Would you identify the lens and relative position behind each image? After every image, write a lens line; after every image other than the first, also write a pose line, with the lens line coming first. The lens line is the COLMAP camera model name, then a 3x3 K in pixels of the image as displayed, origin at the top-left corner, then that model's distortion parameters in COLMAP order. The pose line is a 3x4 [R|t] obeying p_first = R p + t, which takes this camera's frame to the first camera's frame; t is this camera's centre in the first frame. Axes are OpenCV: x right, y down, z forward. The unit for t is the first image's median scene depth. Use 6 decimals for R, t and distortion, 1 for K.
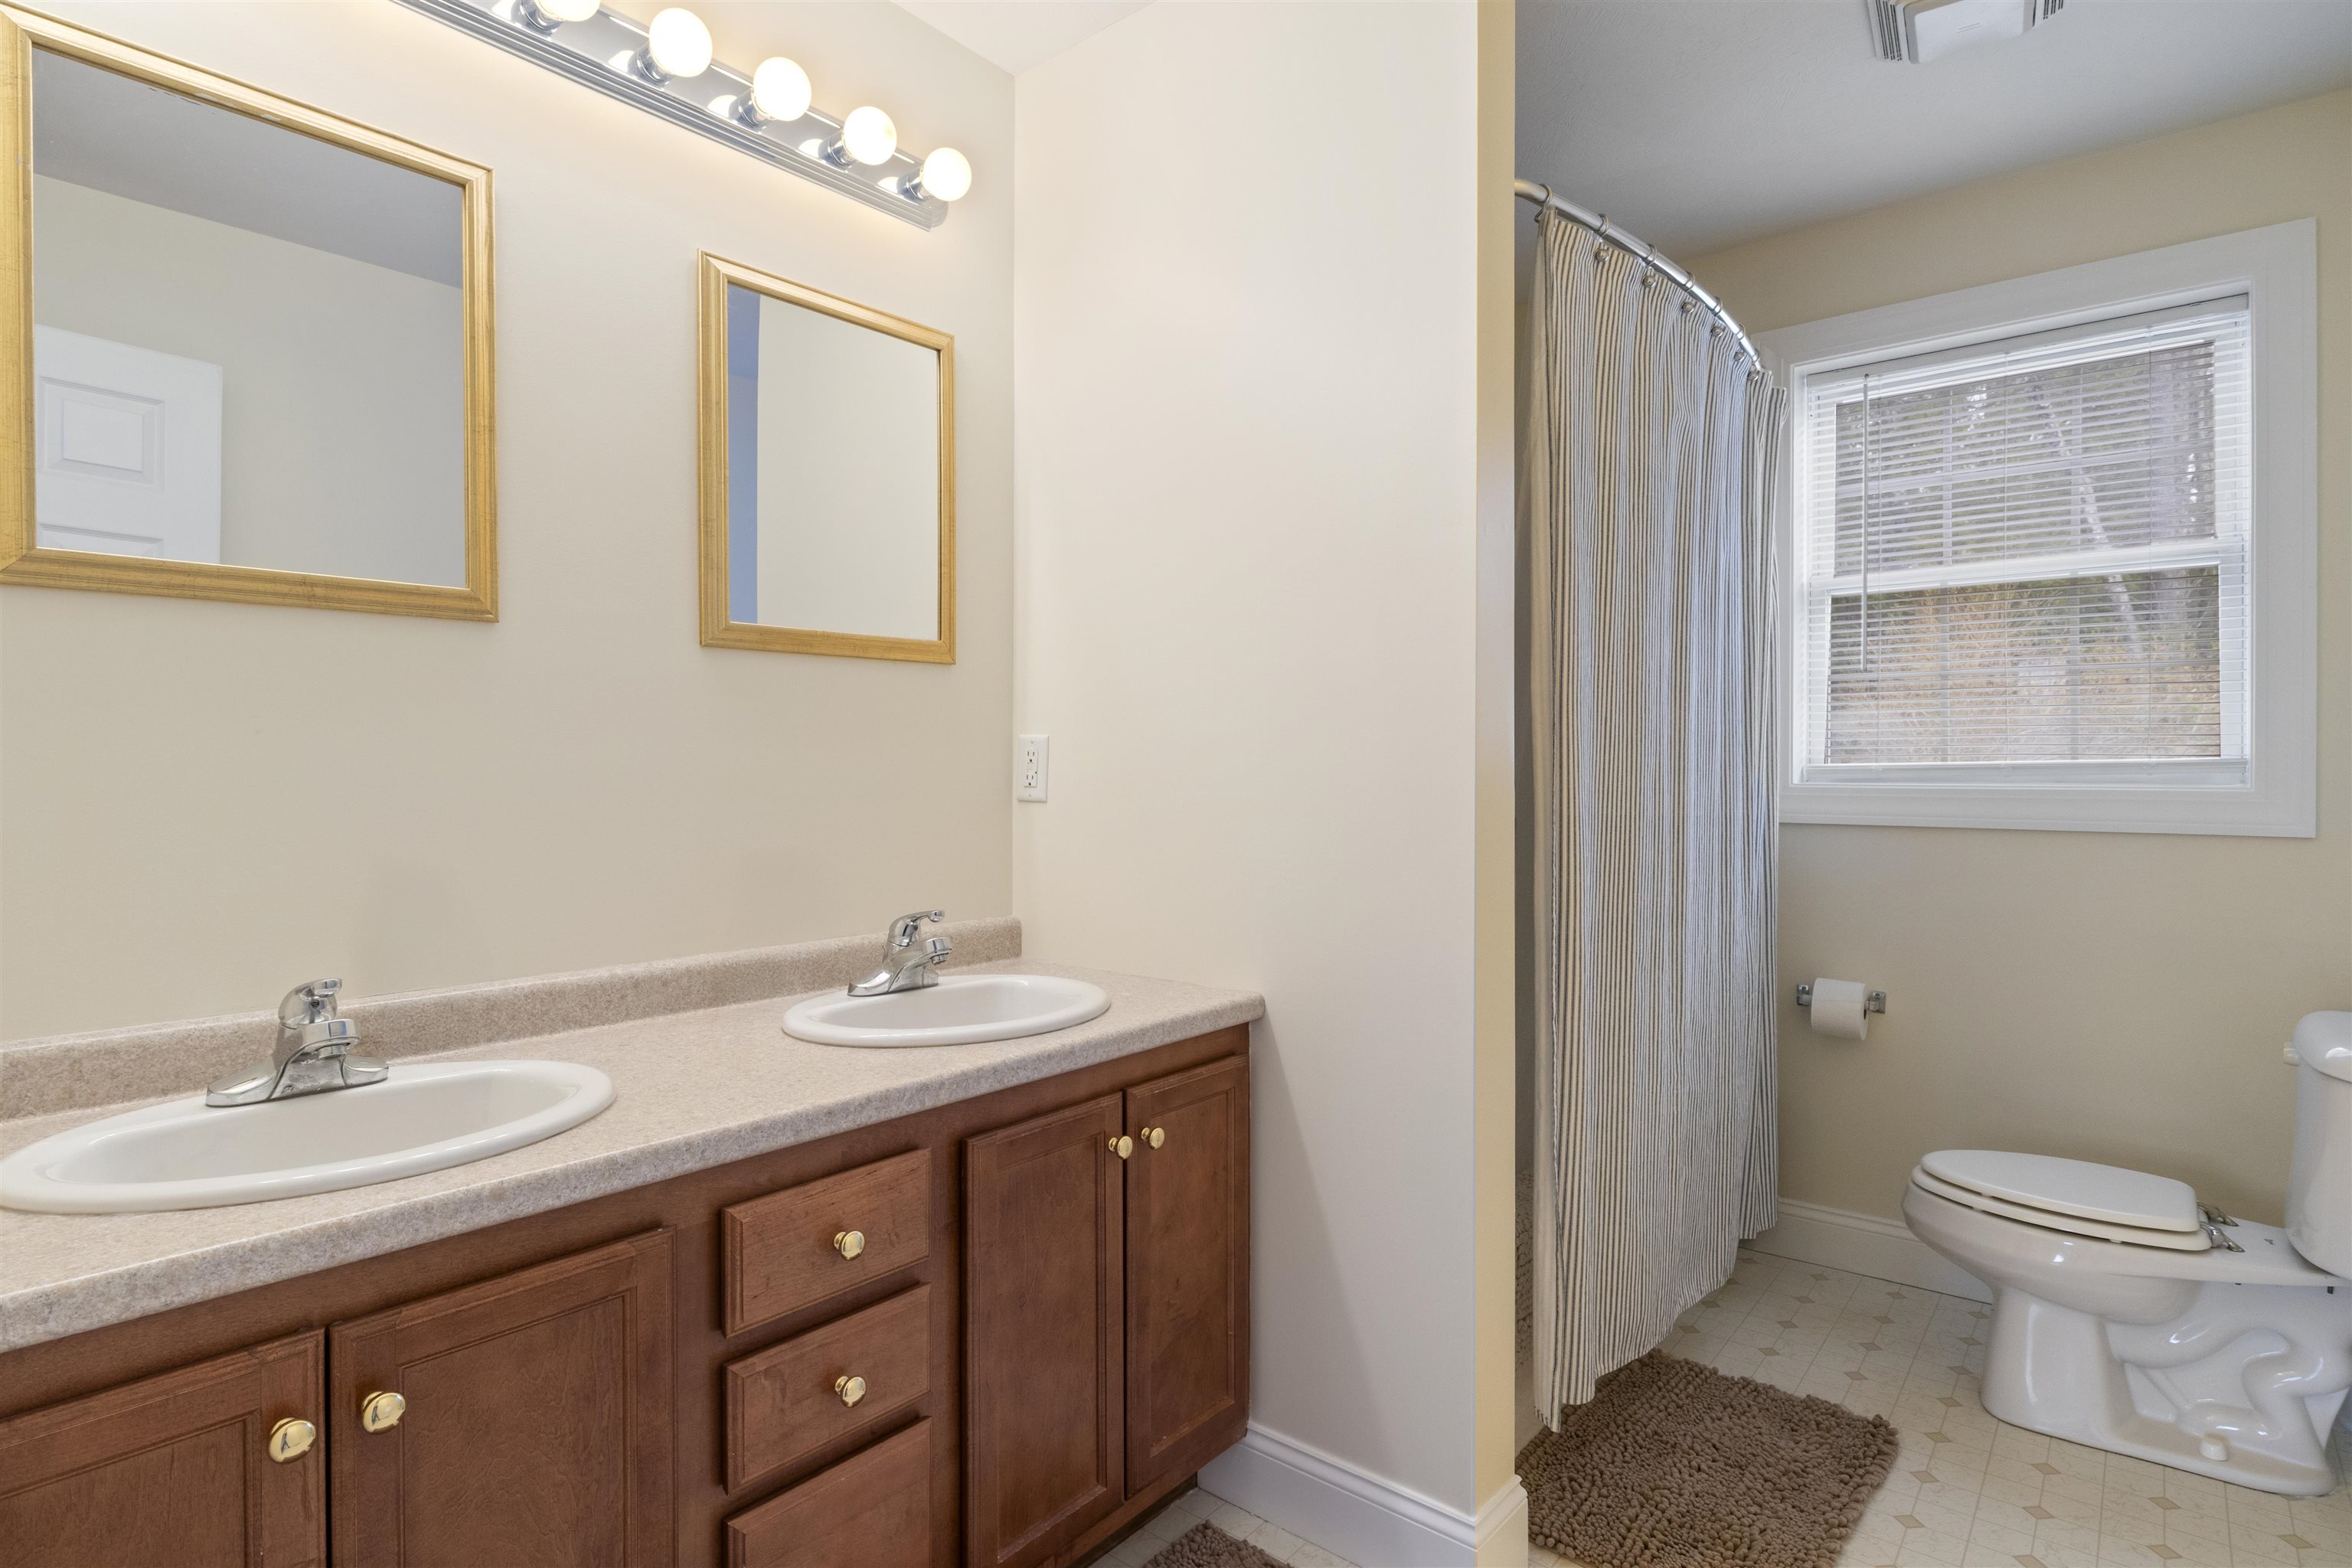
lens RADIAL K [[1196.9, 0, 1173.1], [0, 1196.9, 788.3], [0, 0, 1]] dist [-0.000681, -0.001882]
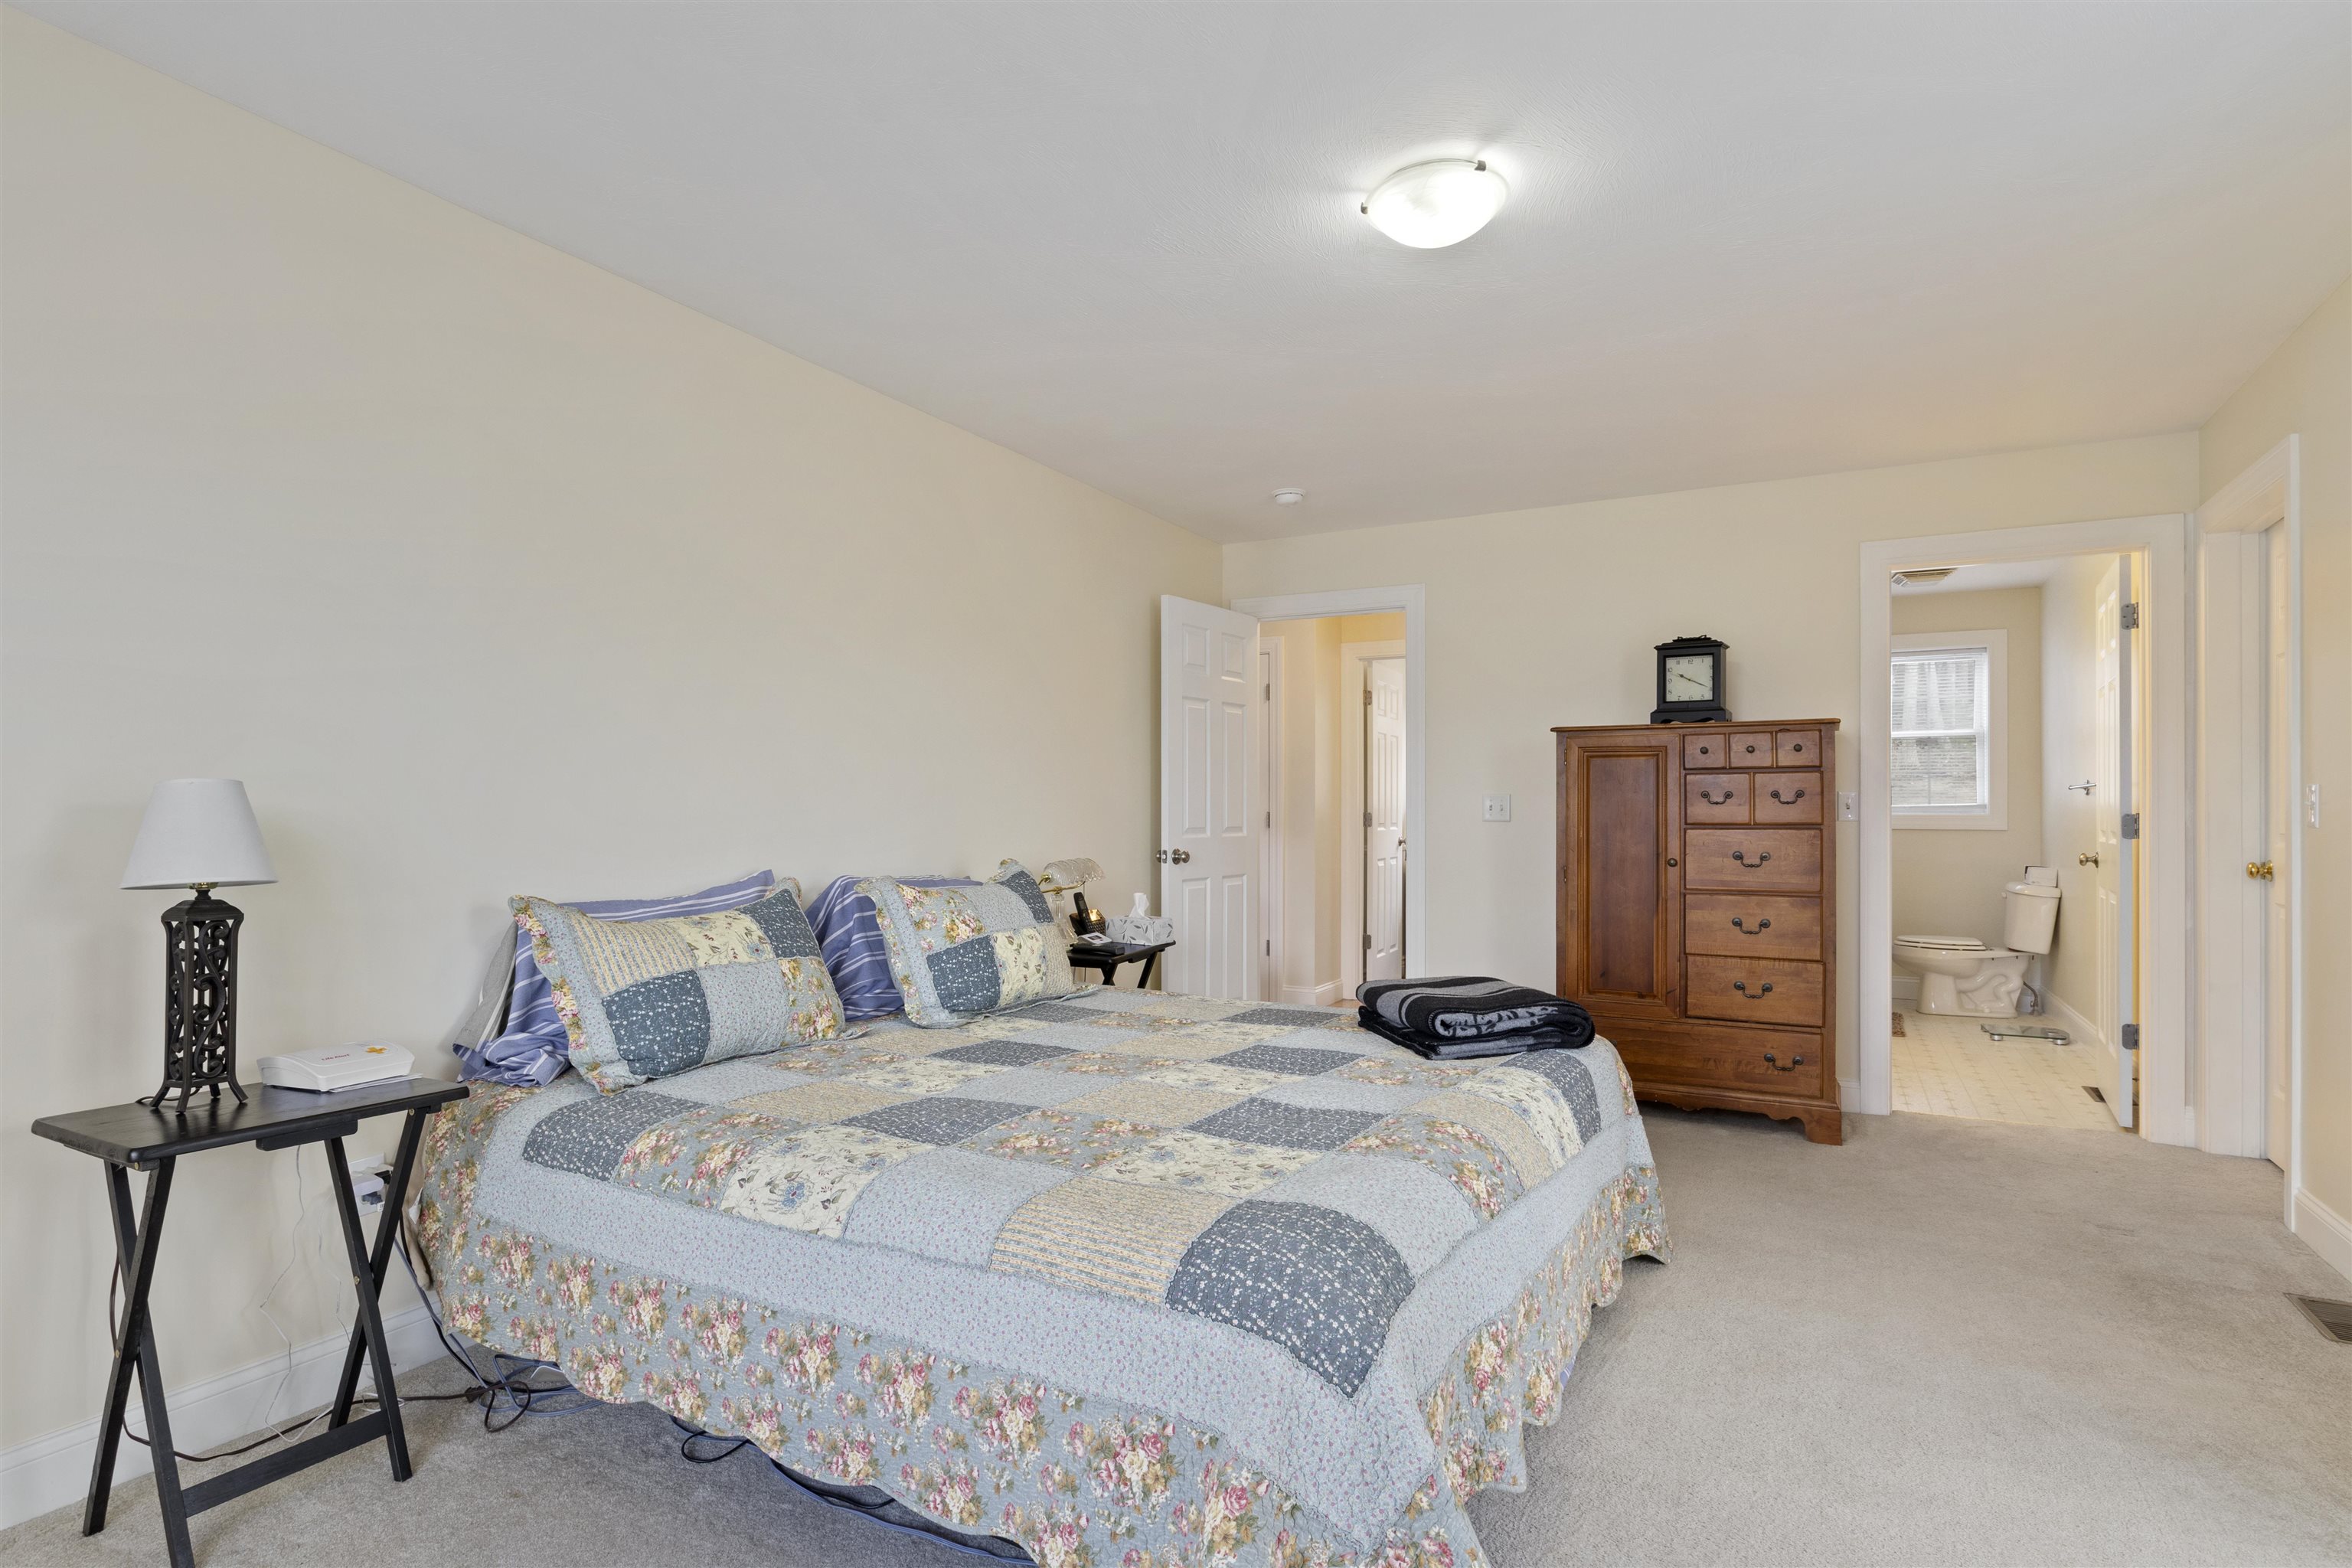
lens RADIAL K [[1196.9, 0, 1179.6], [0, 1196.9, 784.2], [0, 0, 1]] dist [-0.000681, -0.001882]
pose [[0.987182, -0.002920, 0.159569, -1.938462], [0.005618, 0.999849, -0.016456, -0.059354], [-0.159497, 0.017141, 0.987050, -2.006419]]
